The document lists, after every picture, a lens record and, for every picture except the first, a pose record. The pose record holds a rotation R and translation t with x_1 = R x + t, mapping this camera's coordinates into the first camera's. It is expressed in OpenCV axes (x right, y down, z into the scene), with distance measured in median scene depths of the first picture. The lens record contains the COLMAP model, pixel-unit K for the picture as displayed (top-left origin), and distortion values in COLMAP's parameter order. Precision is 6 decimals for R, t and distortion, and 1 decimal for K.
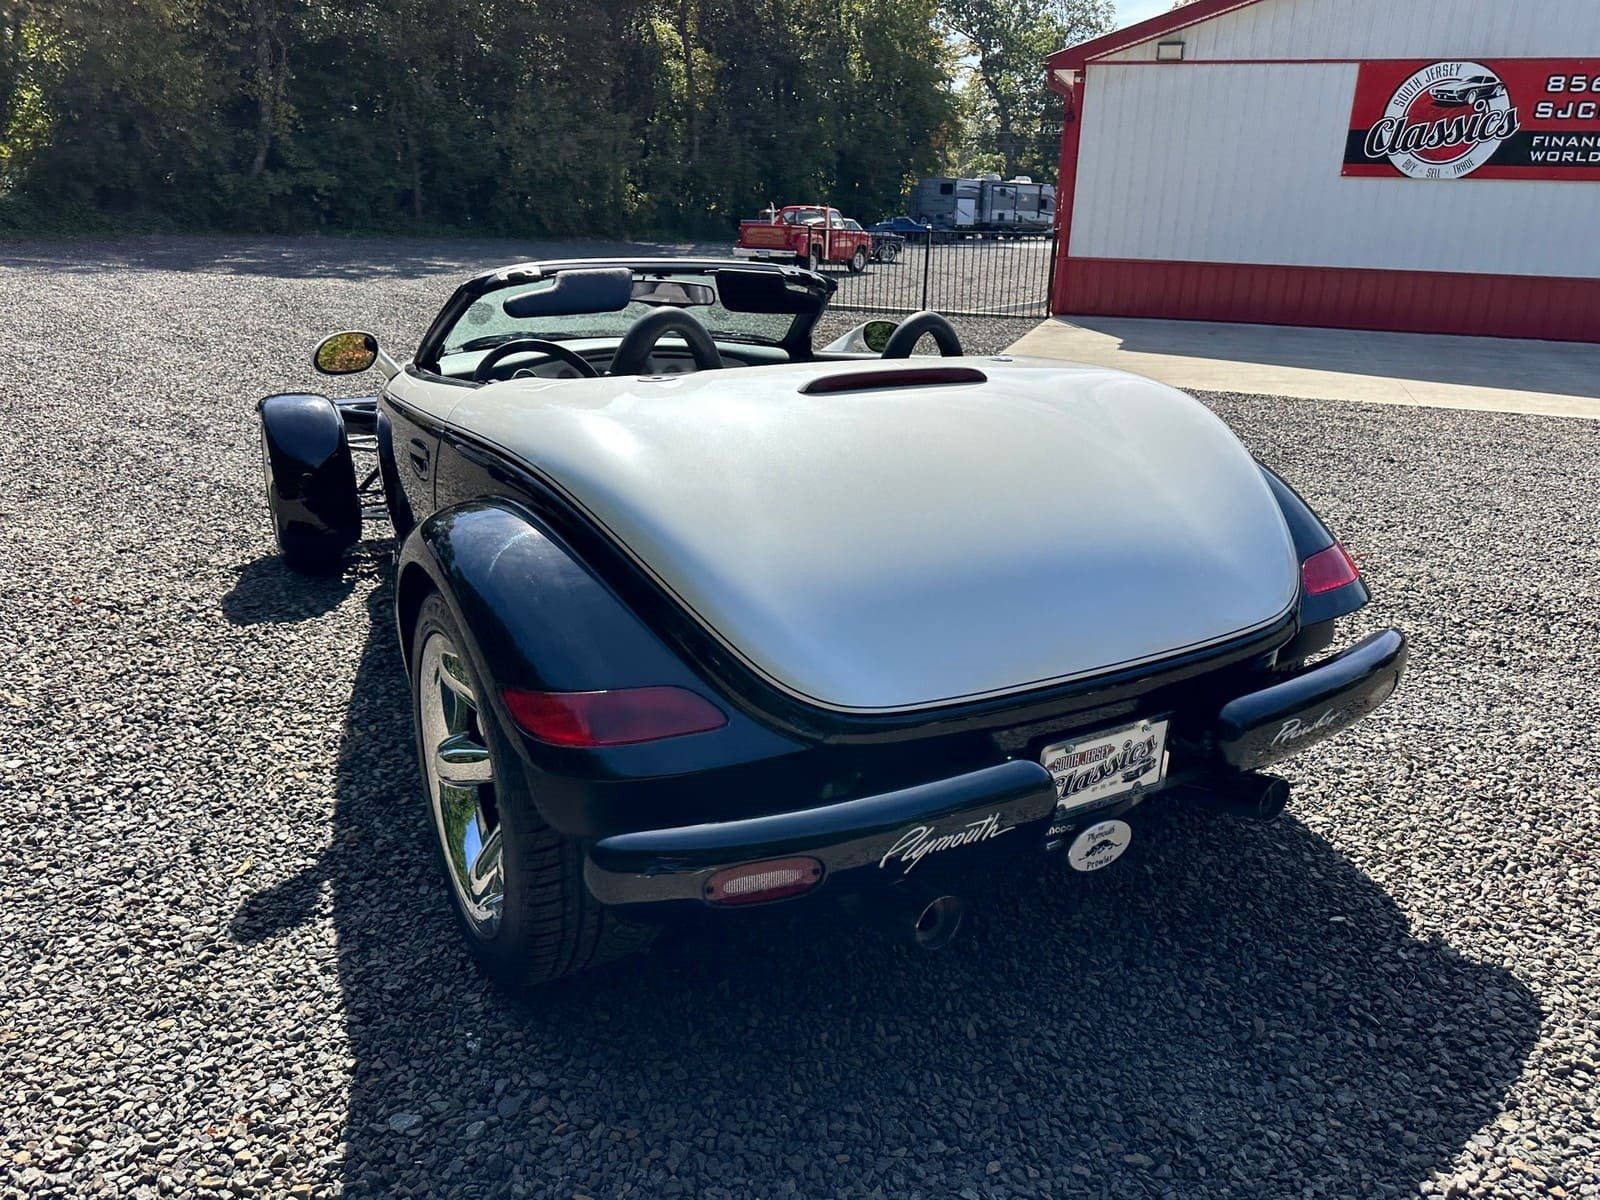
lens RADIAL K [[1137.4, 0, 804.2], [0, 1137.4, 599.2], [0, 0, 1]] dist [0.018258, -0.020883]
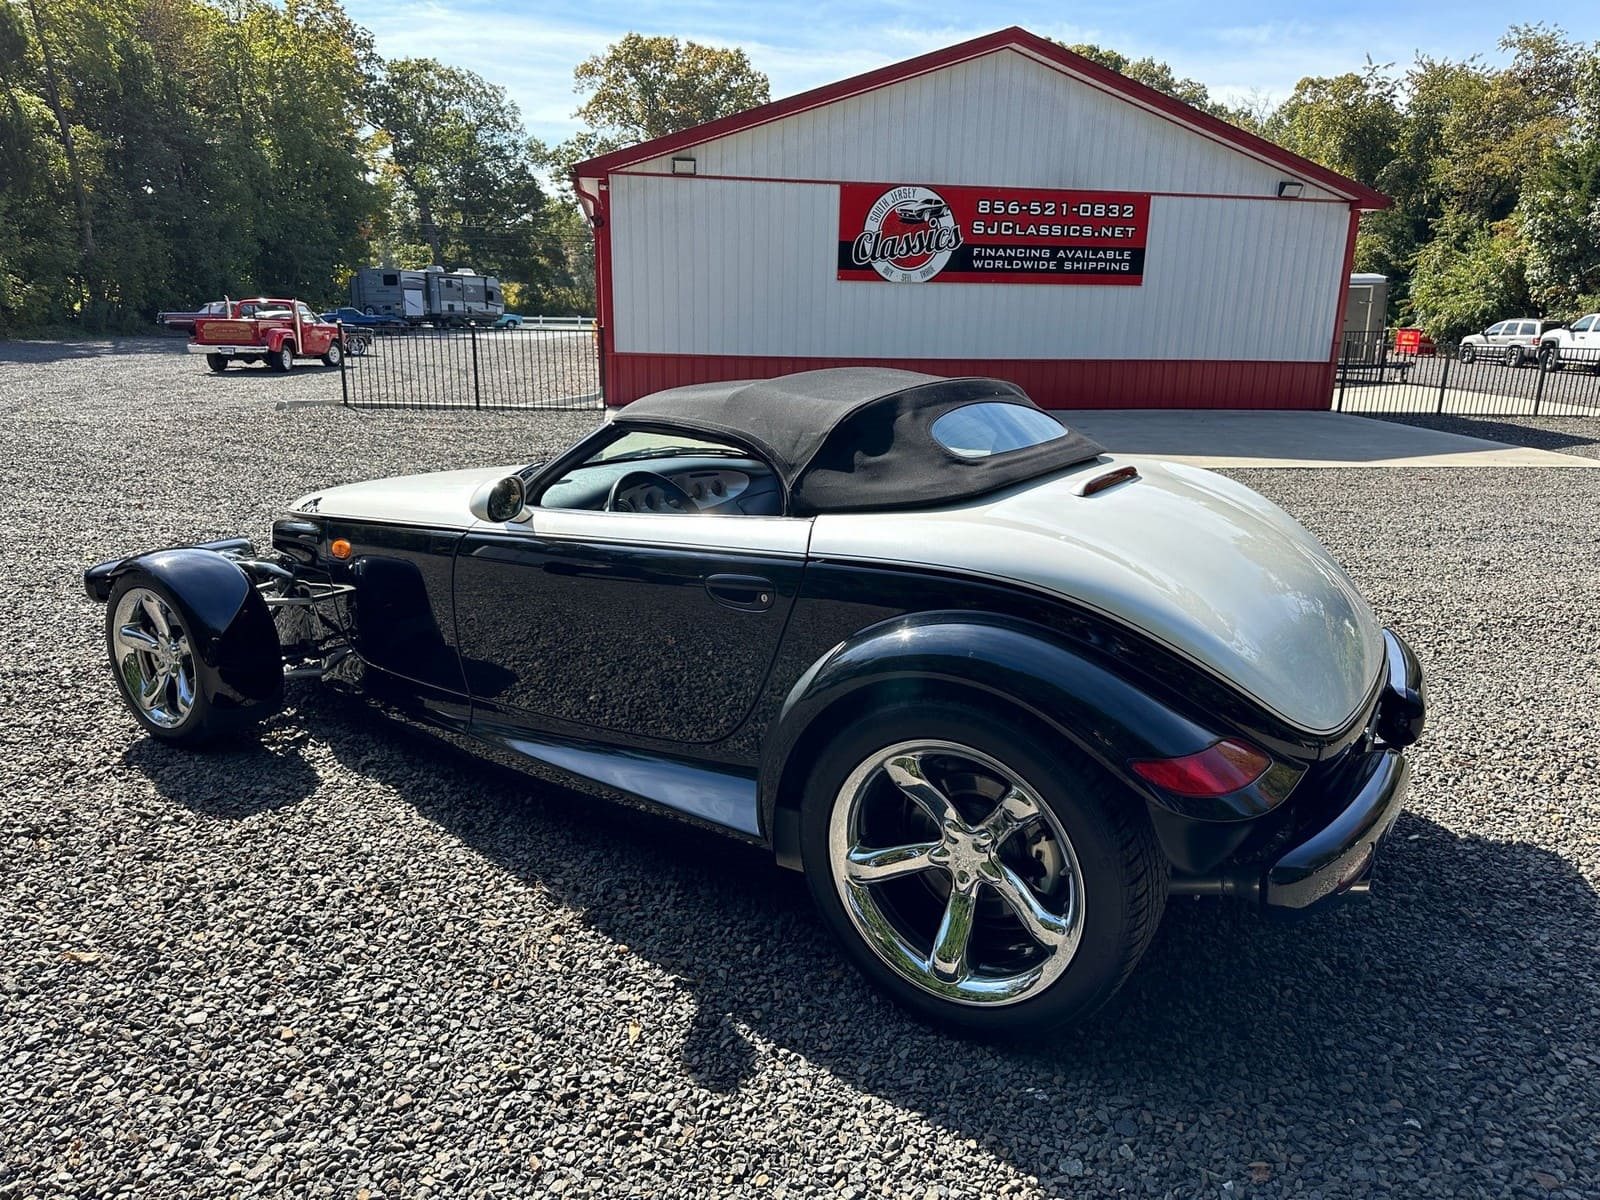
lens RADIAL K [[1133.9, 0, 800.6], [0, 1133.9, 603.6], [0, 0, 1]] dist [0.026255, -0.031568]
pose [[0.888117, -0.124575, 0.442412, -0.127757], [0.153930, 0.987598, -0.030915, -0.012365], [-0.433074, 0.095556, 0.896279, 0.007077]]
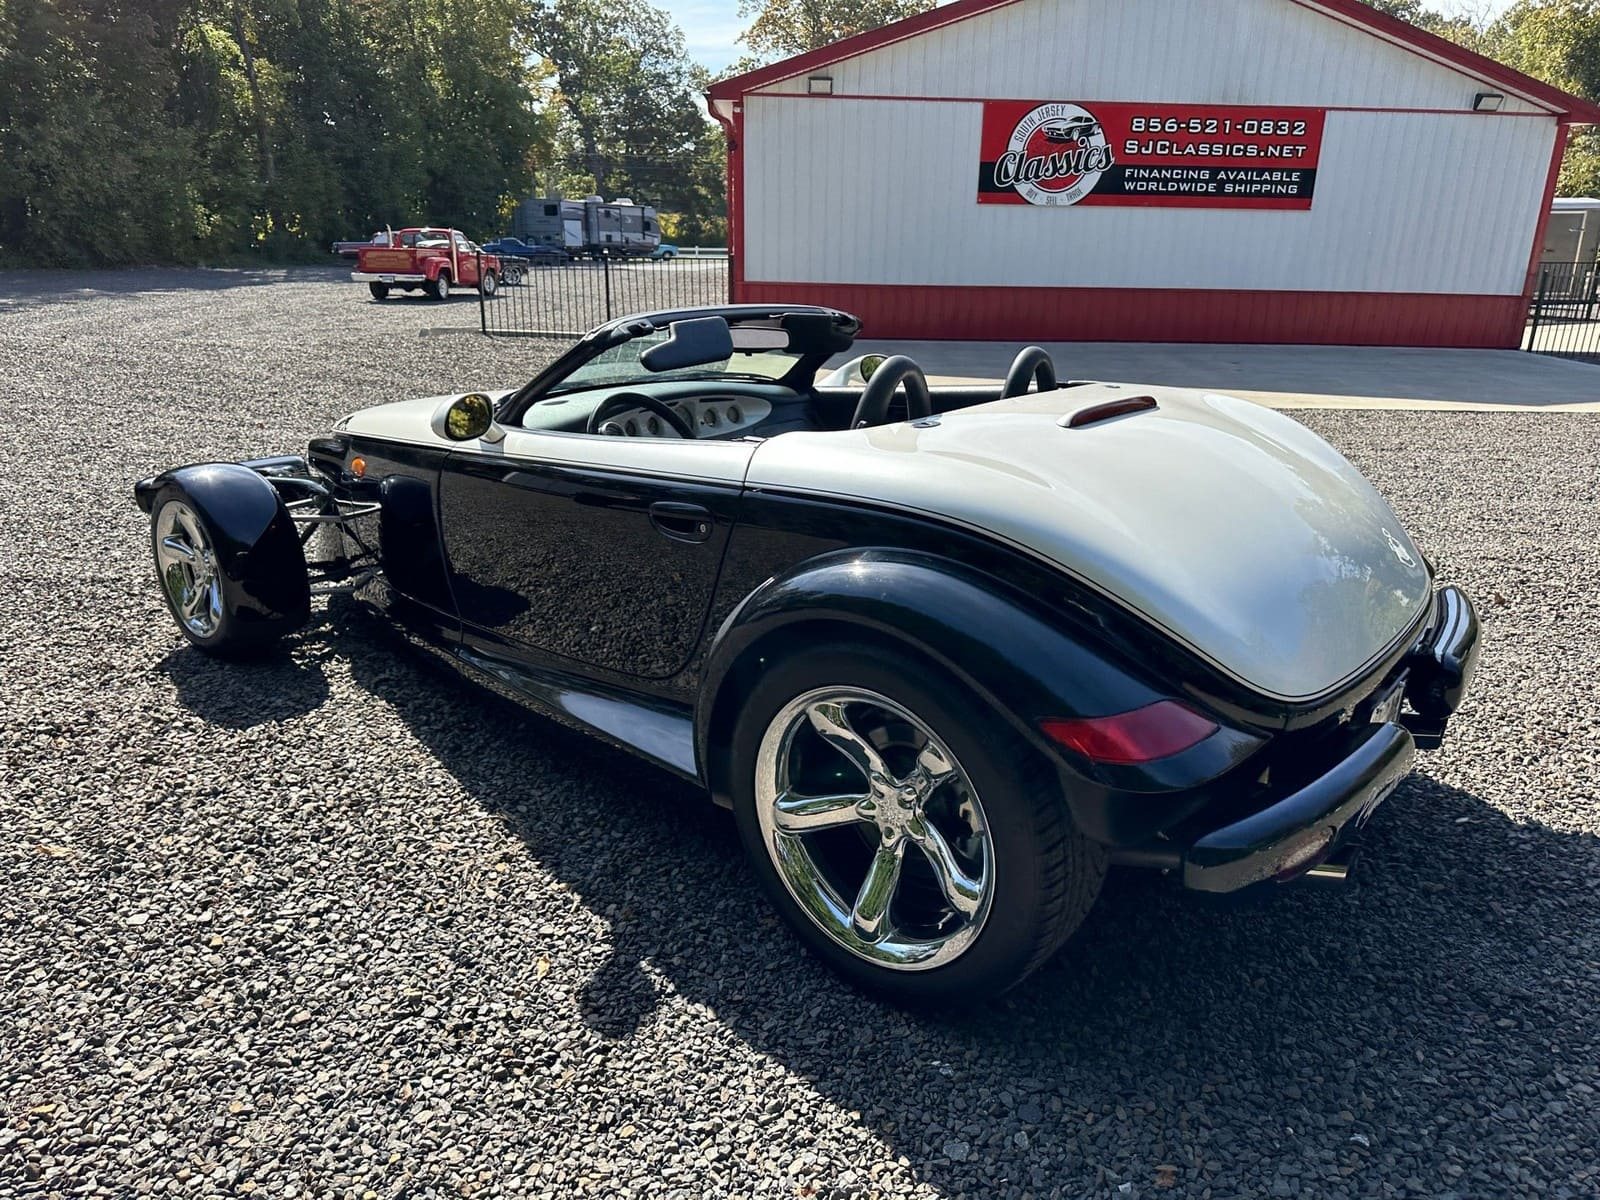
lens RADIAL K [[1139.2, 0, 805.3], [0, 1139.2, 607.6], [0, 0, 1]] dist [0.027345, -0.034038]
pose [[0.941211, -0.112577, 0.318508, -0.095128], [0.115831, 0.993230, 0.008770, -0.007387], [-0.317339, 0.028639, 0.947879, 0.005369]]
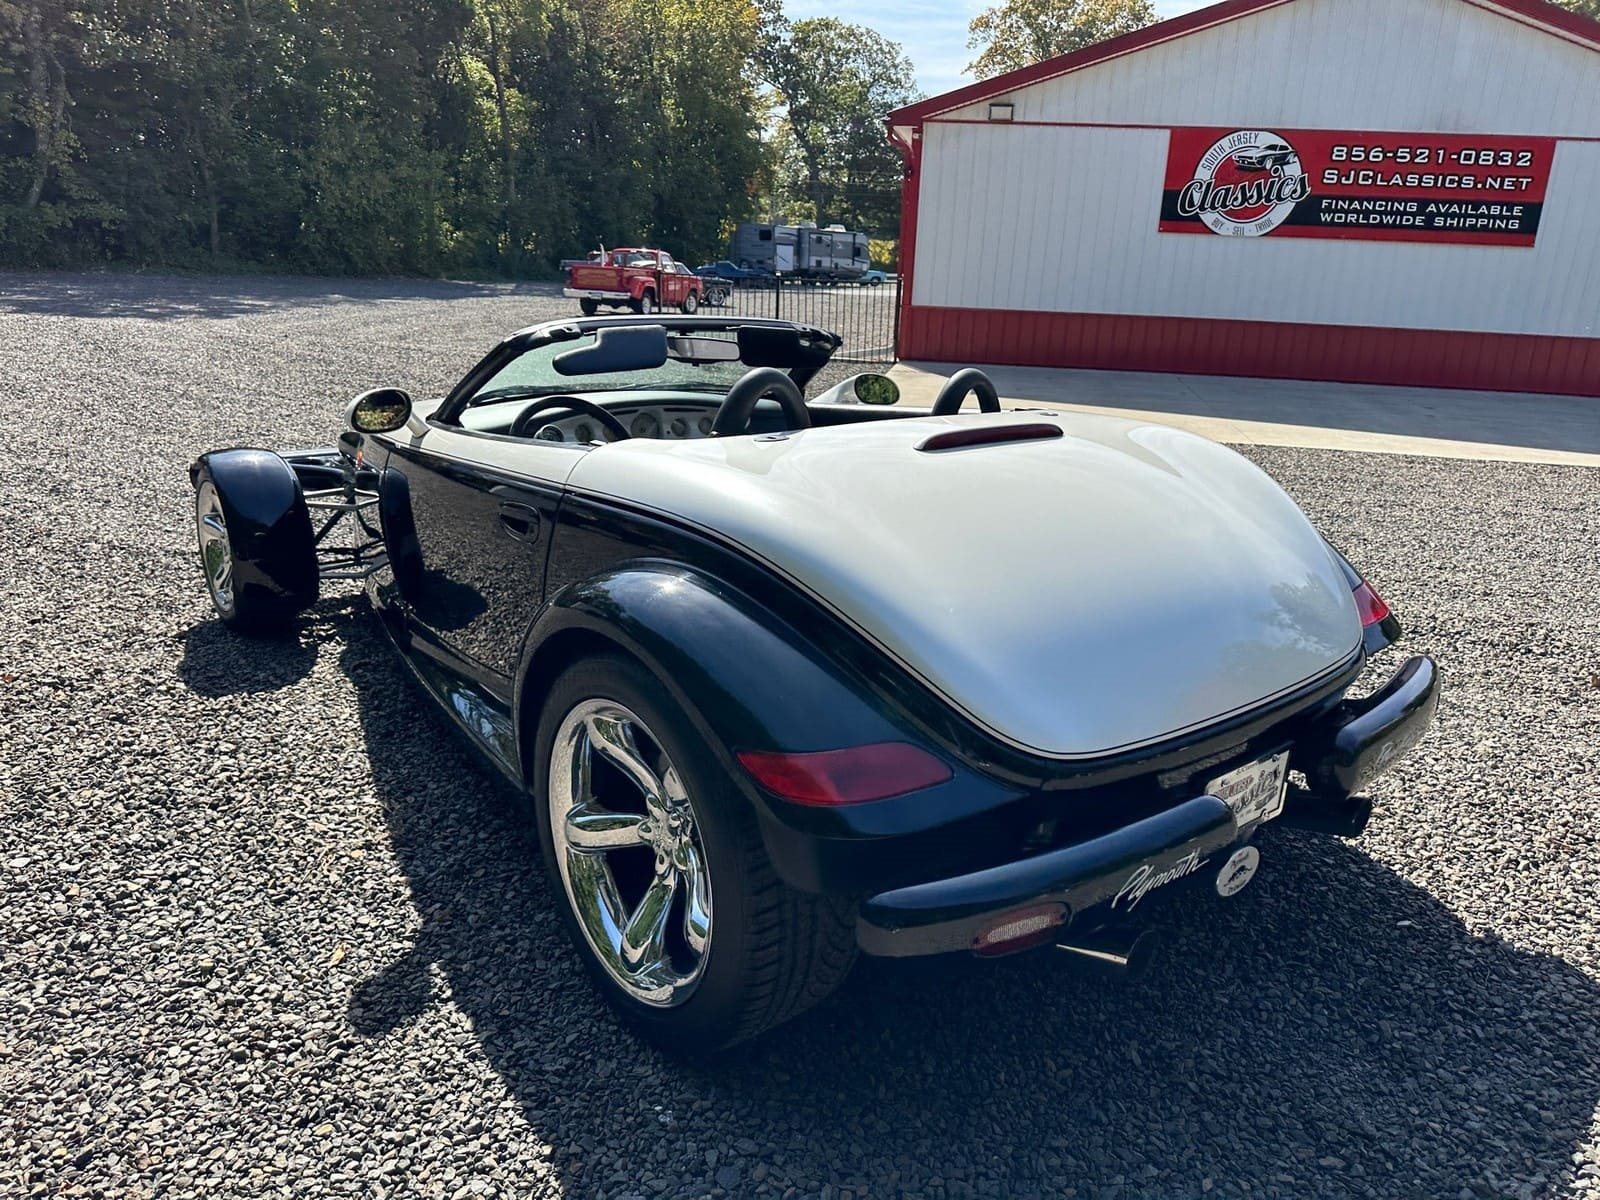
lens RADIAL K [[1137.4, 0, 804.2], [0, 1137.4, 599.2], [0, 0, 1]] dist [0.018258, -0.020883]
pose [[0.987218, -0.031538, 0.156222, -0.042560], [0.036802, 0.998844, -0.030921, -0.002870], [-0.155066, 0.036275, 0.987238, -0.000524]]
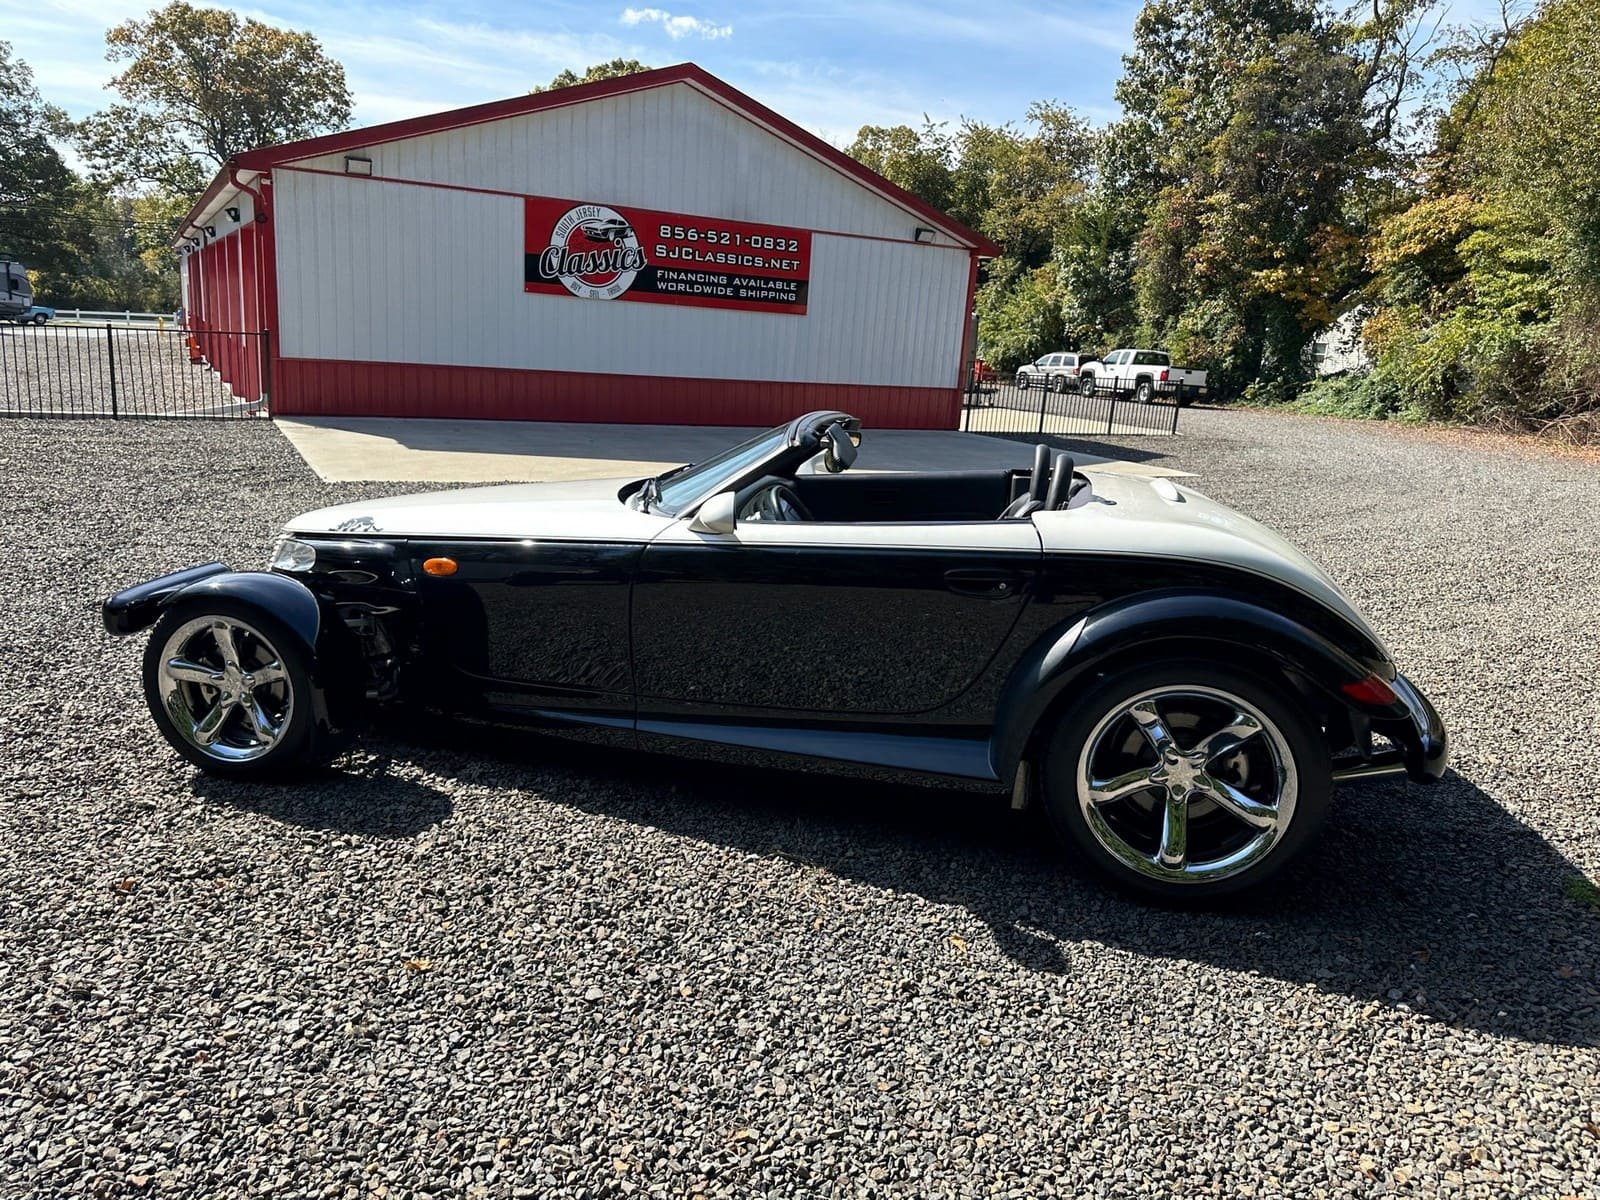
lens RADIAL K [[1120.0, 0, 807.8], [0, 1120.0, 599.0], [0, 0, 1]] dist [0.114857, -0.166150]
pose [[0.670490, -0.153850, 0.725792, -0.239821], [0.203825, 0.978819, 0.019191, -0.029400], [-0.713372, 0.135067, 0.687647, 0.044058]]
